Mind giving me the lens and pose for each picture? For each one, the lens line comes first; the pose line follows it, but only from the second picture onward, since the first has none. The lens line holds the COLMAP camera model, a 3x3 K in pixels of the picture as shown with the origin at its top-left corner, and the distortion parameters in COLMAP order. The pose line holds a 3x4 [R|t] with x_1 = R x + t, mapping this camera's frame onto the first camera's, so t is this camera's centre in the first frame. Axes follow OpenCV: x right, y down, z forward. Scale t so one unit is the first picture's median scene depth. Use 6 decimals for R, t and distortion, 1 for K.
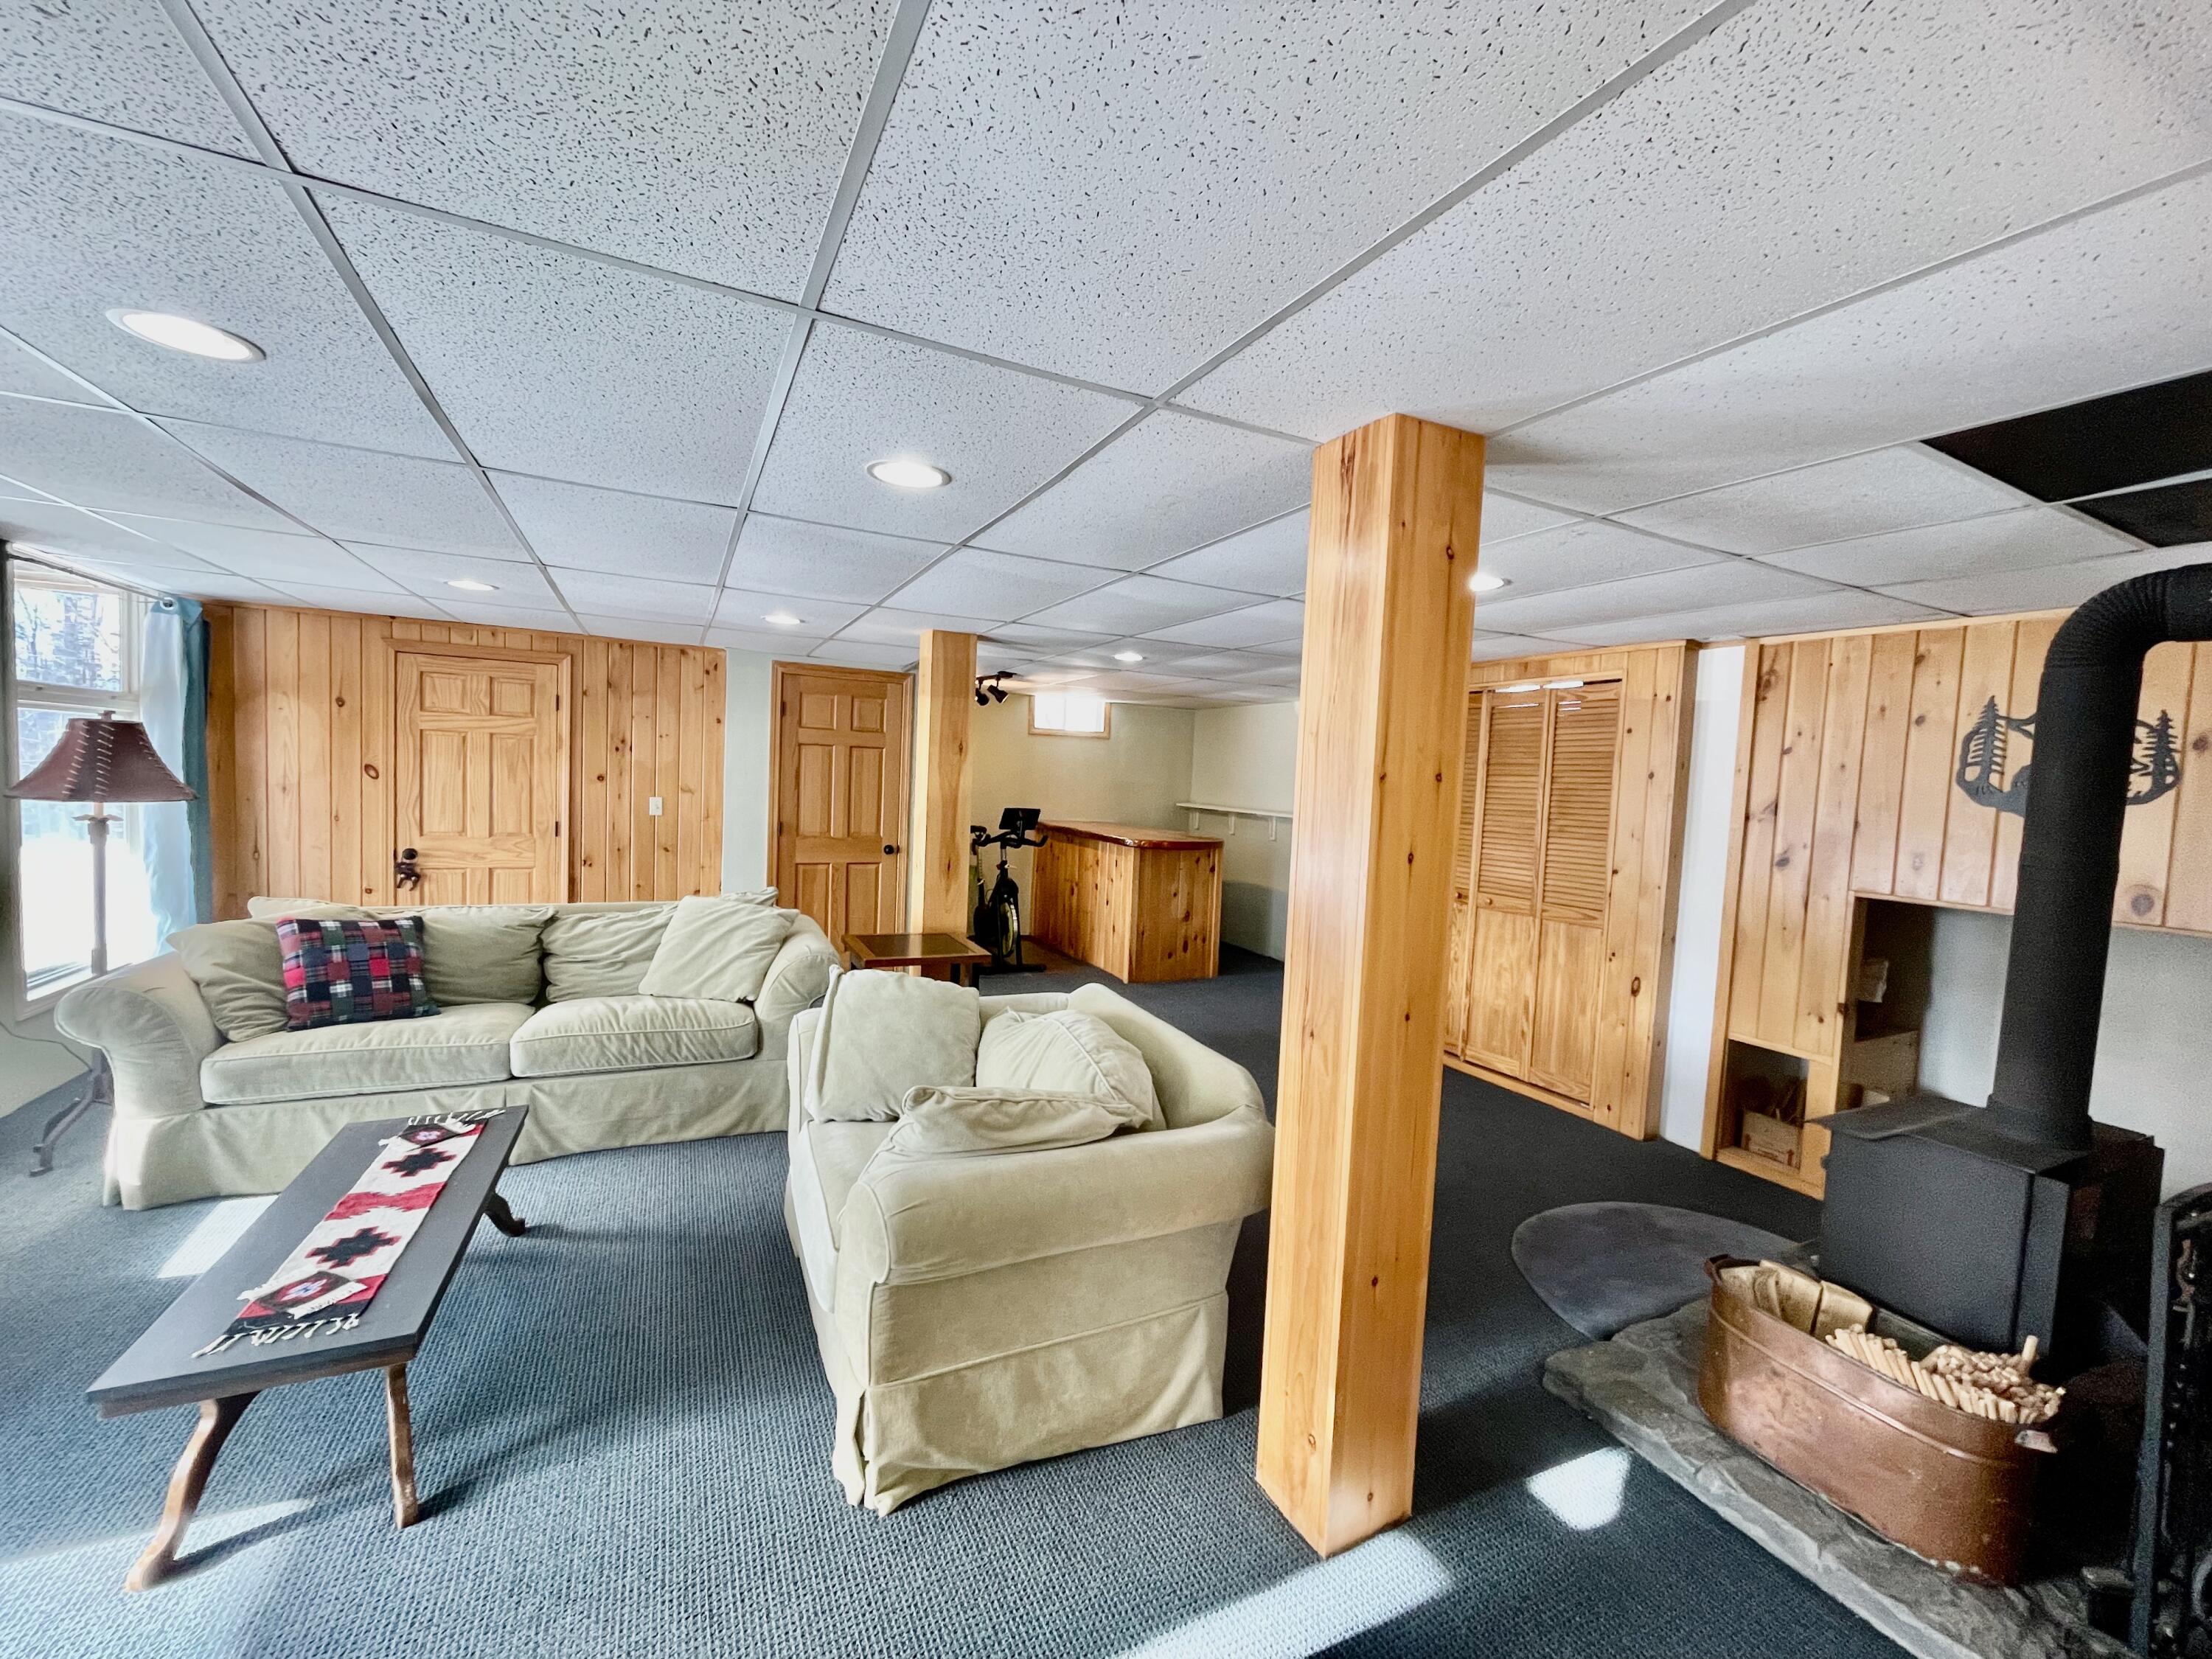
lens RADIAL K [[888.5, 0, 1106.0], [0, 888.5, 829.5], [0, 0, 1]] dist [-0.001474, -0.000493]
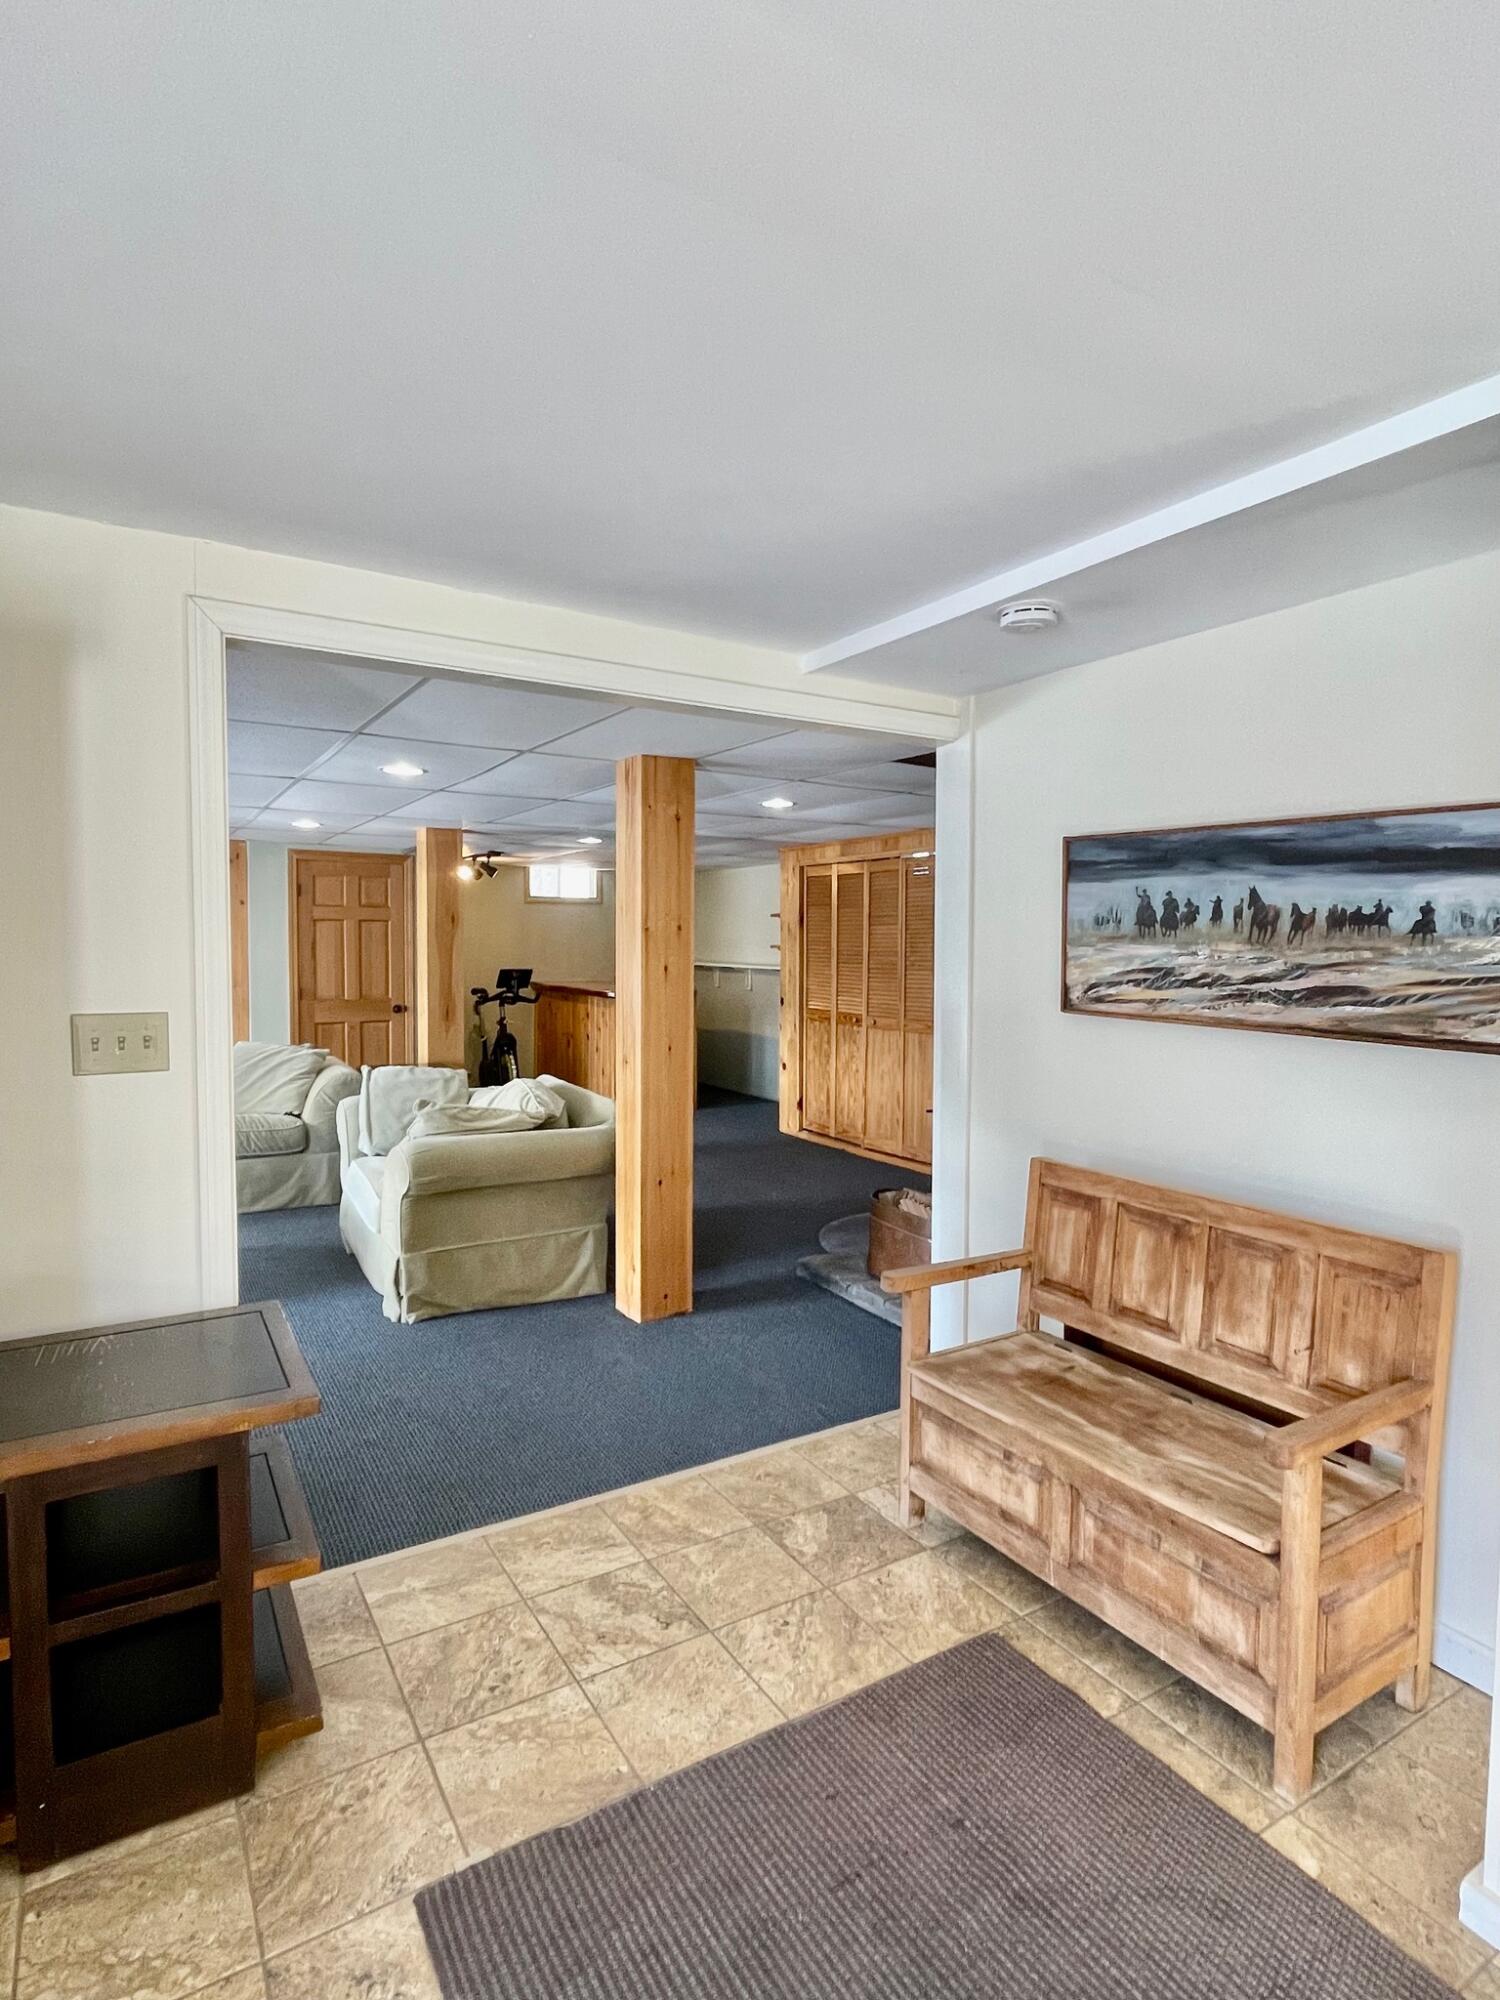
lens RADIAL K [[1055.7, 0, 750.0], [0, 1055.7, 1000.0], [0, 0, 1]] dist [0.001252, -0.000042]
pose [[0.995410, -0.041576, 0.086200, 0.121980], [0.041844, 0.999123, -0.001308, 0.042748], [-0.086070, 0.004909, 0.996277, -0.528299]]
